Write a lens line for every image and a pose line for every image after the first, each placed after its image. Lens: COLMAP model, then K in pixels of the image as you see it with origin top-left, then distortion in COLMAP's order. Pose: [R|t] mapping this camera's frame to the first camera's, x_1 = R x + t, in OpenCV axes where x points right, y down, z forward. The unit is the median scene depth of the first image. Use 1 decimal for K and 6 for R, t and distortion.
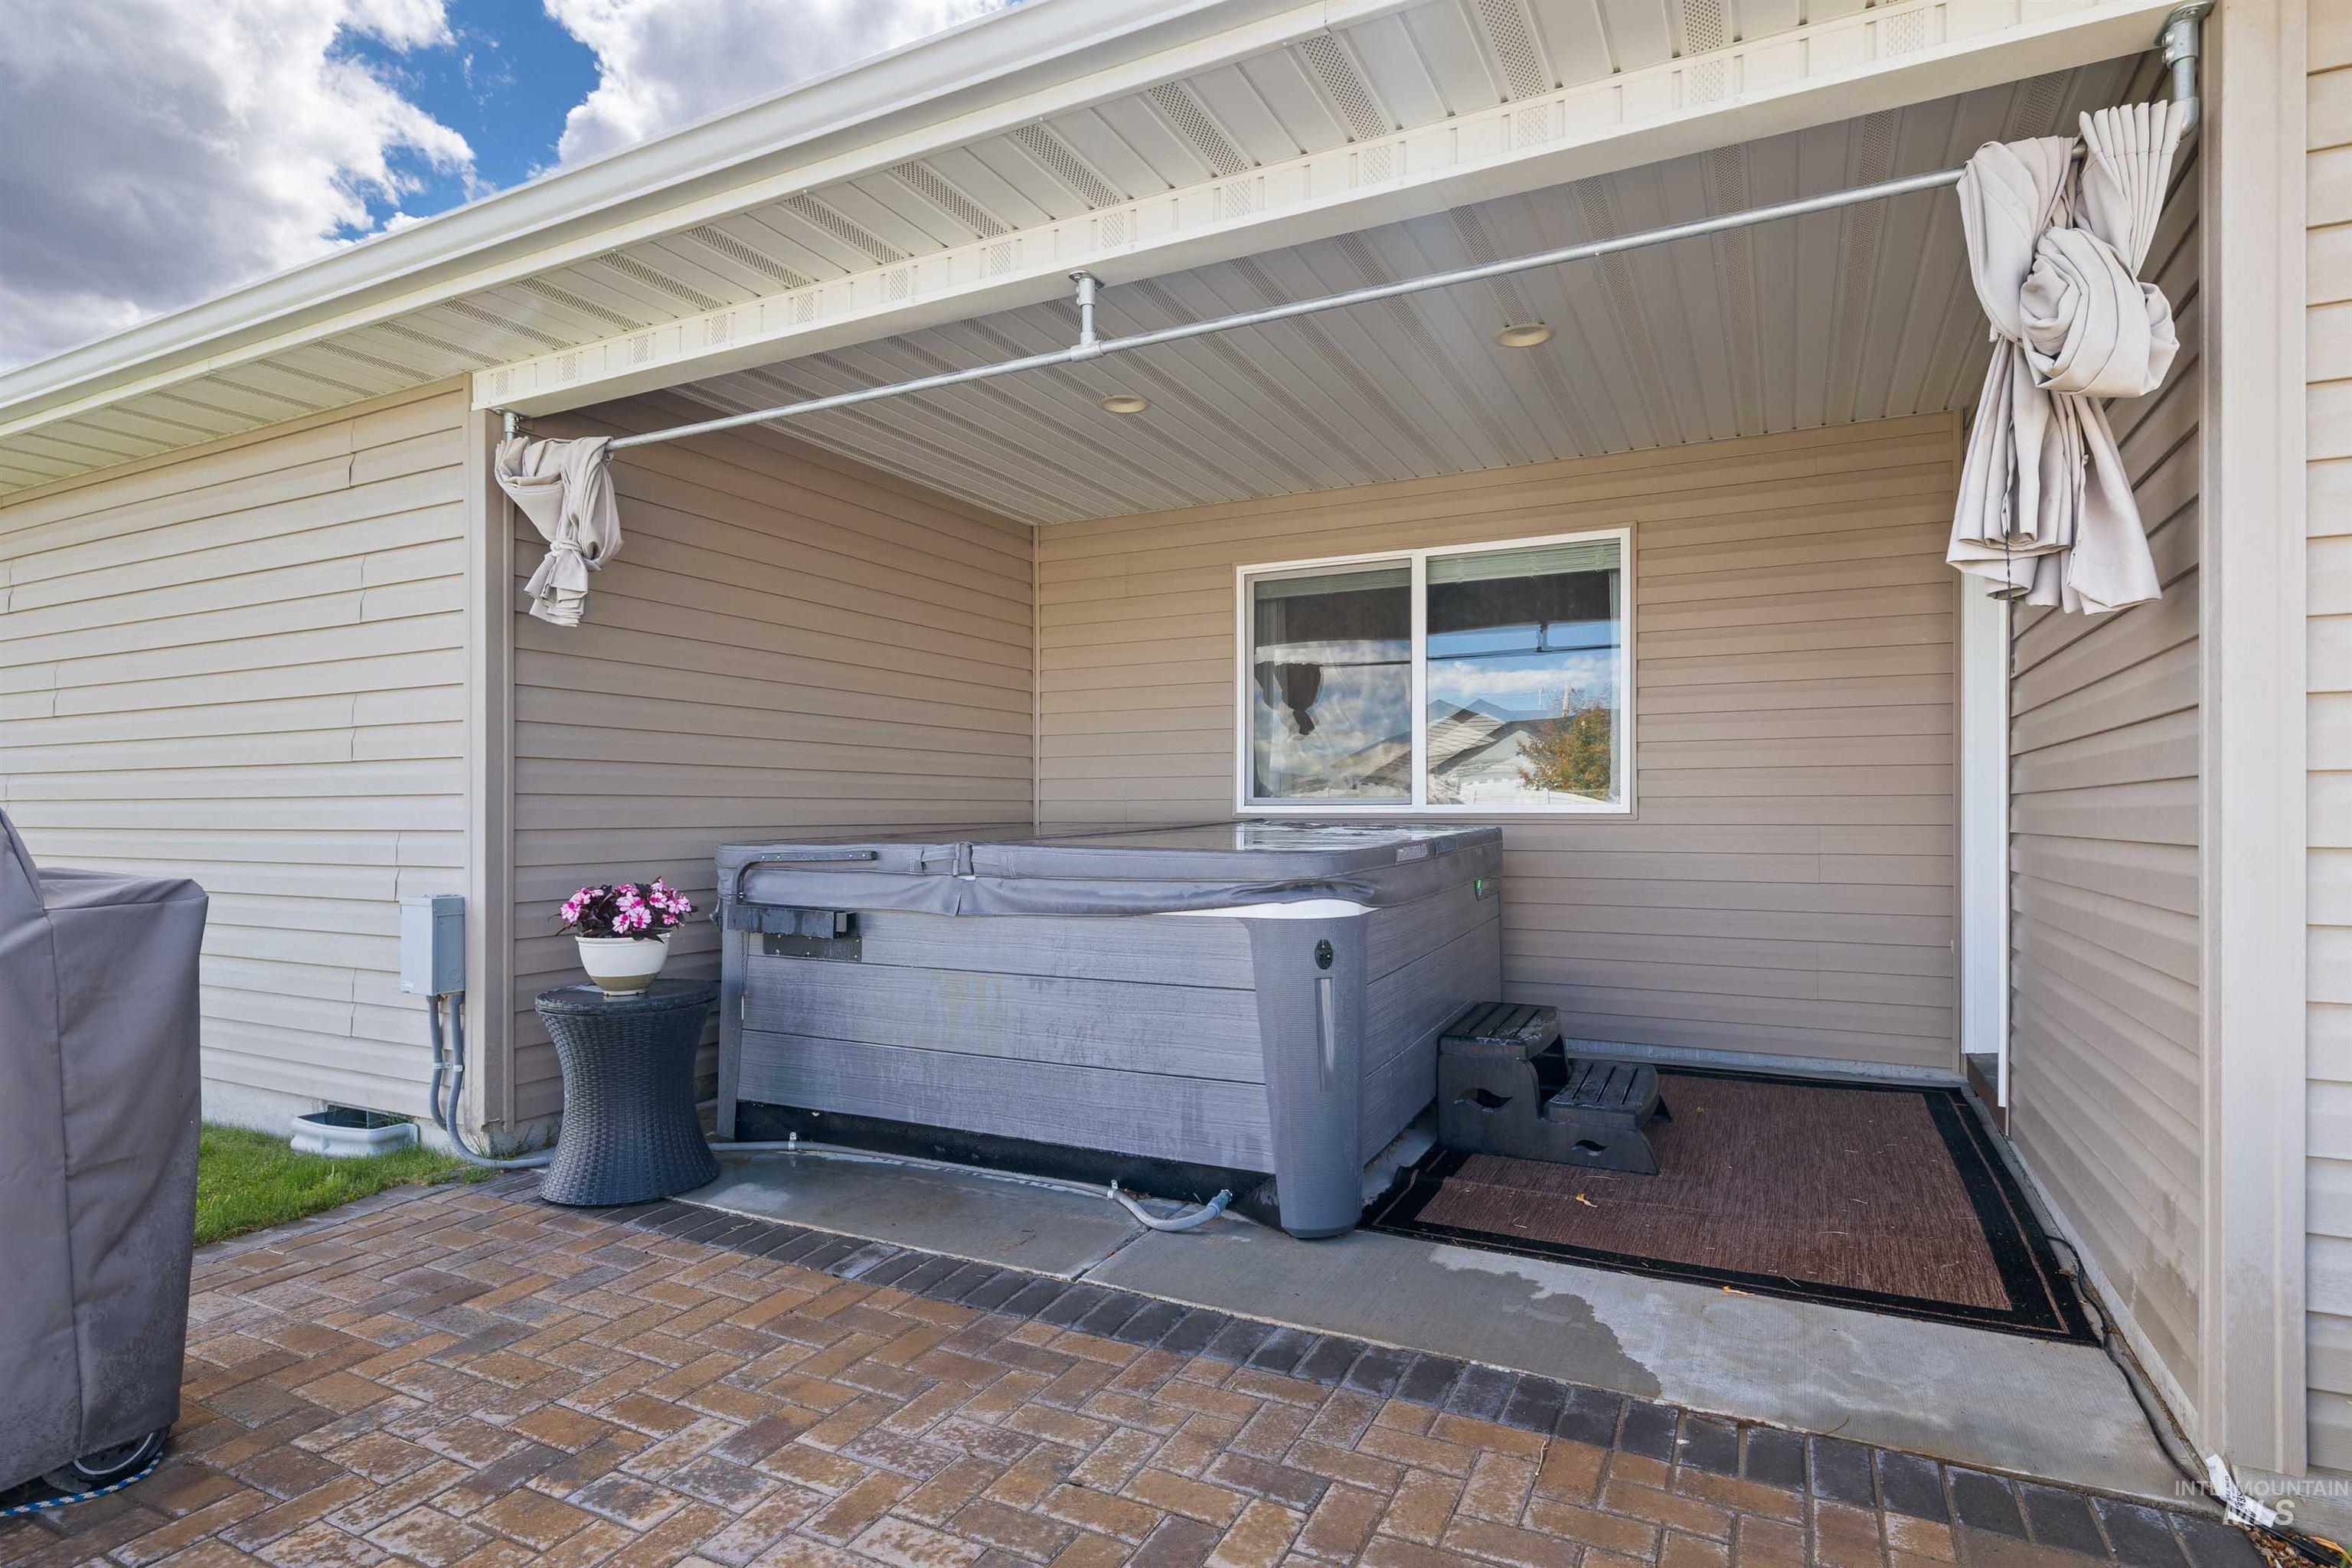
lens RADIAL K [[1227.5, 0, 1174.2], [0, 1227.5, 806.1], [0, 0, 1]] dist [0.002198, 0.000717]
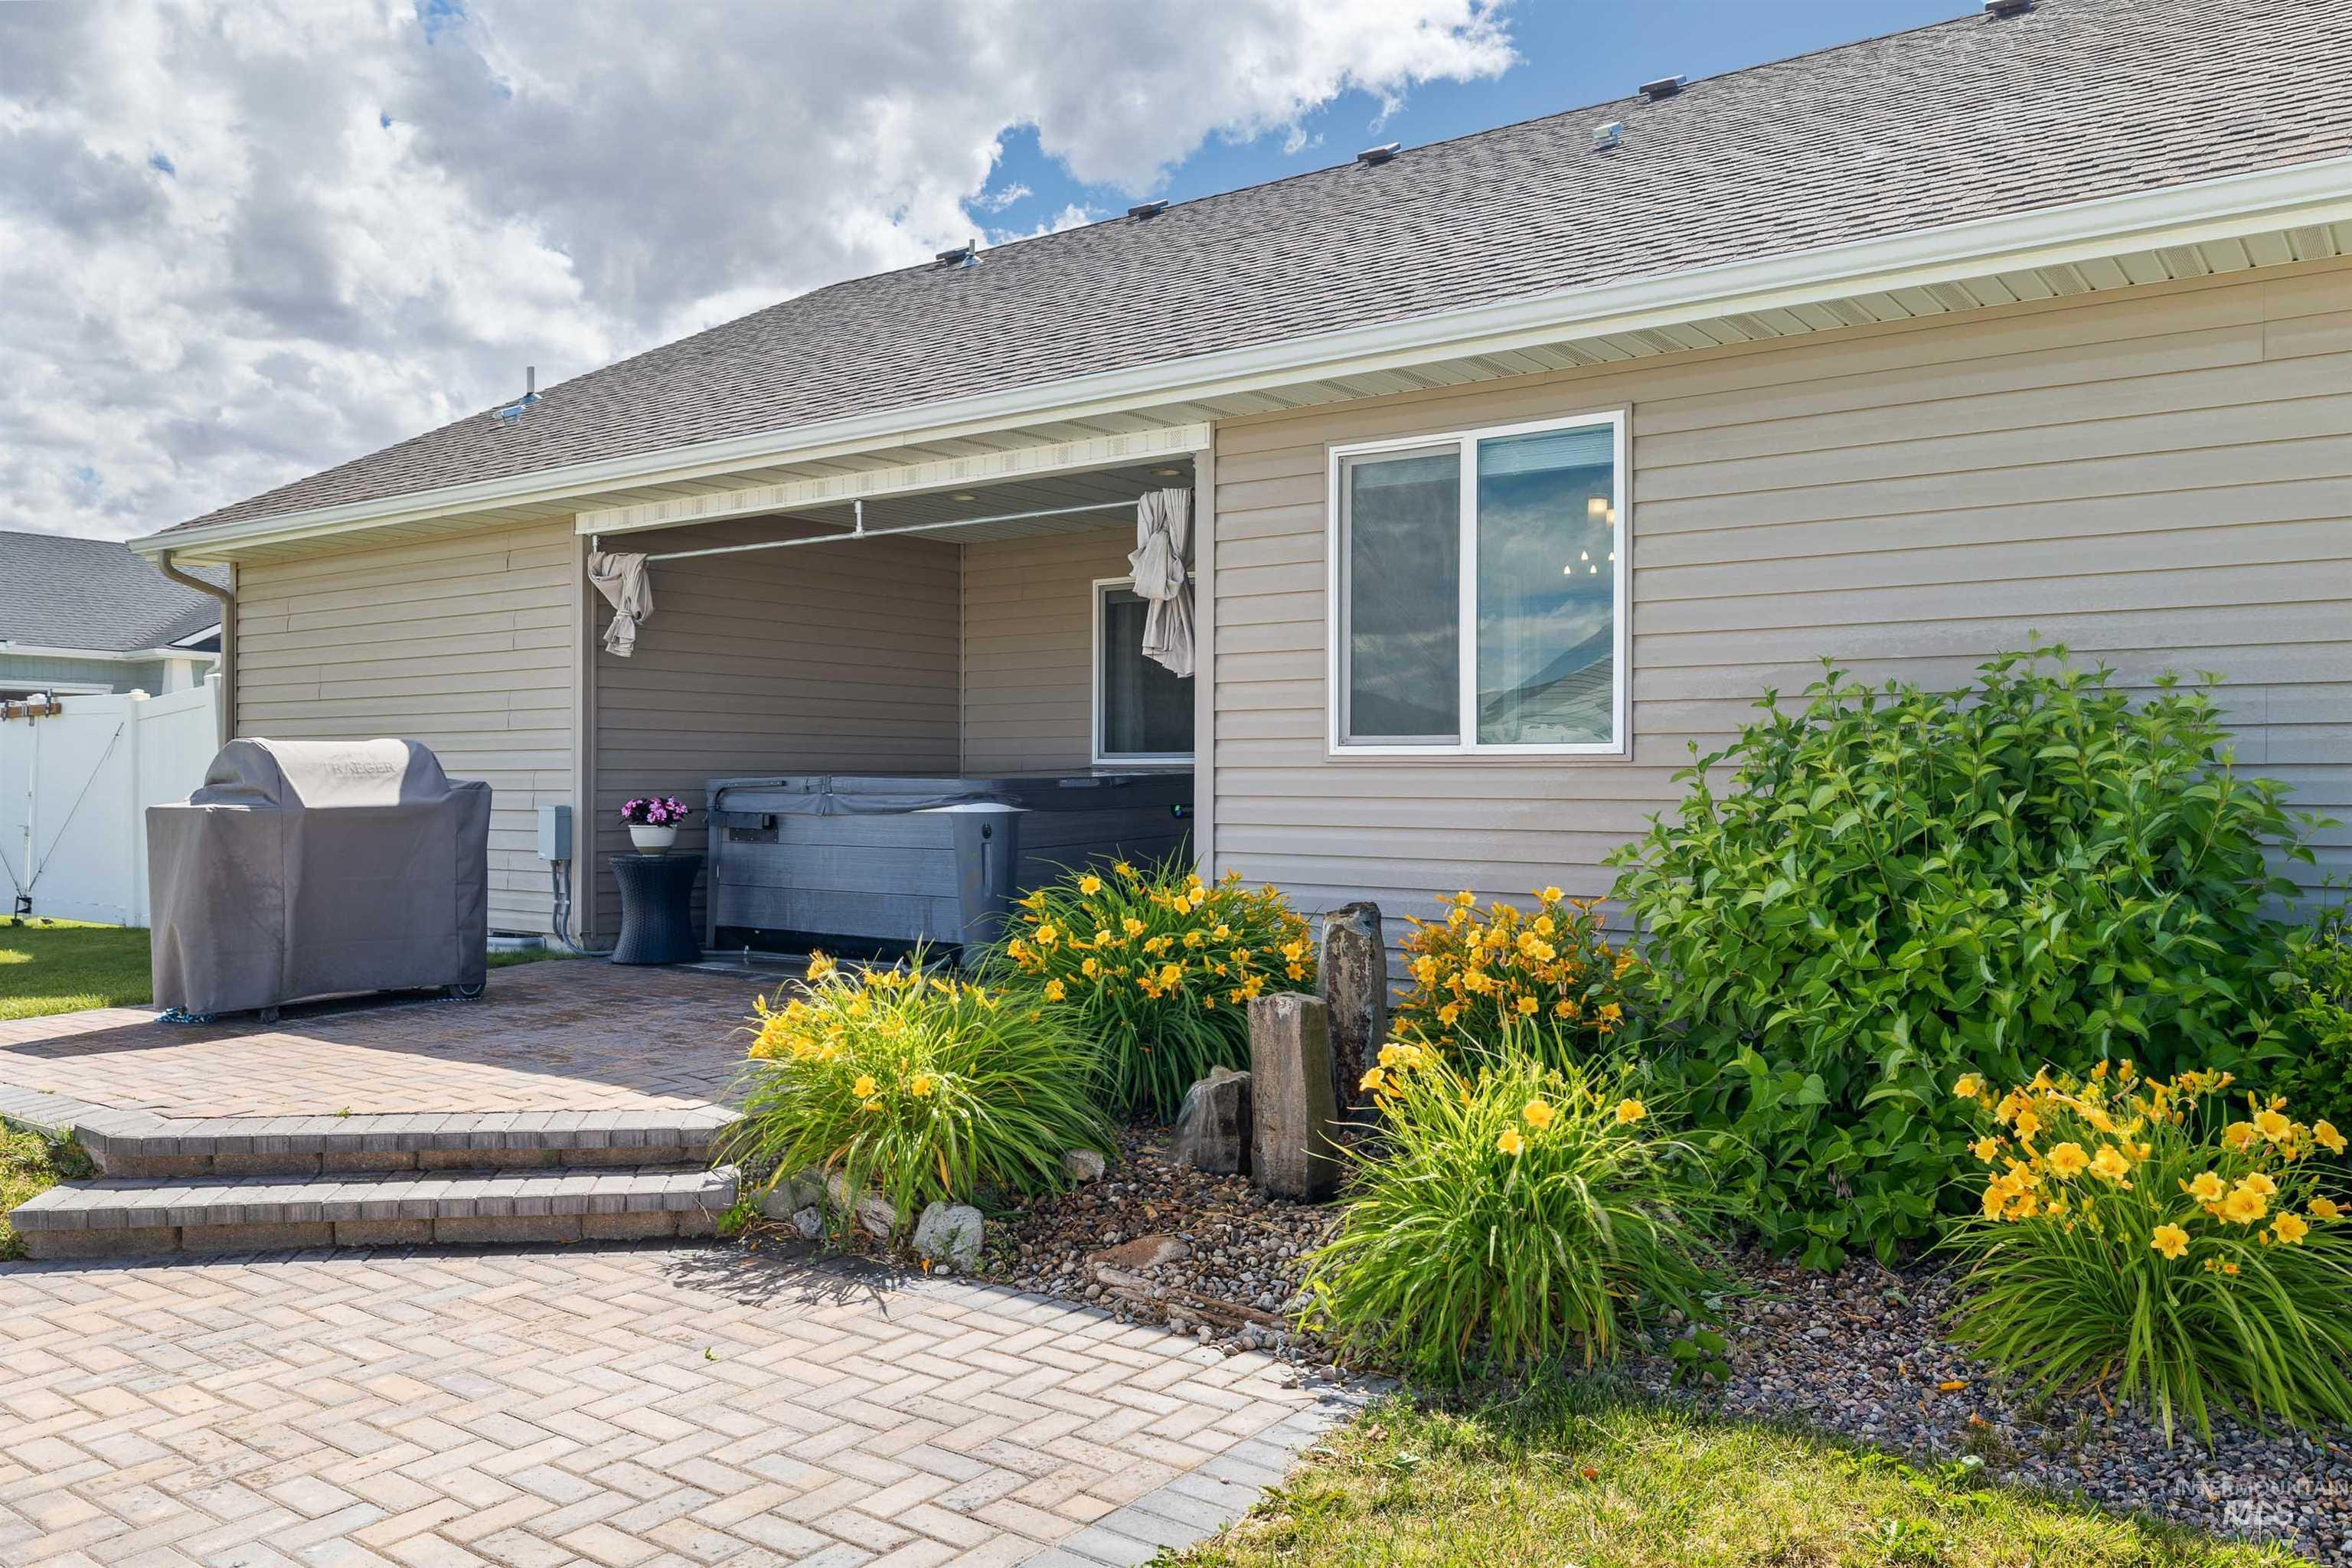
lens RADIAL K [[1761.1, 0, 1174.1], [0, 1761.1, 773.7], [0, 0, 1]] dist [-0.004921, 0.000017]
pose [[0.987203, 0.002966, -0.159438, 0.723622], [-0.002318, 0.999988, 0.004247, 0.013651], [0.159449, -0.003823, 0.987199, -1.441768]]
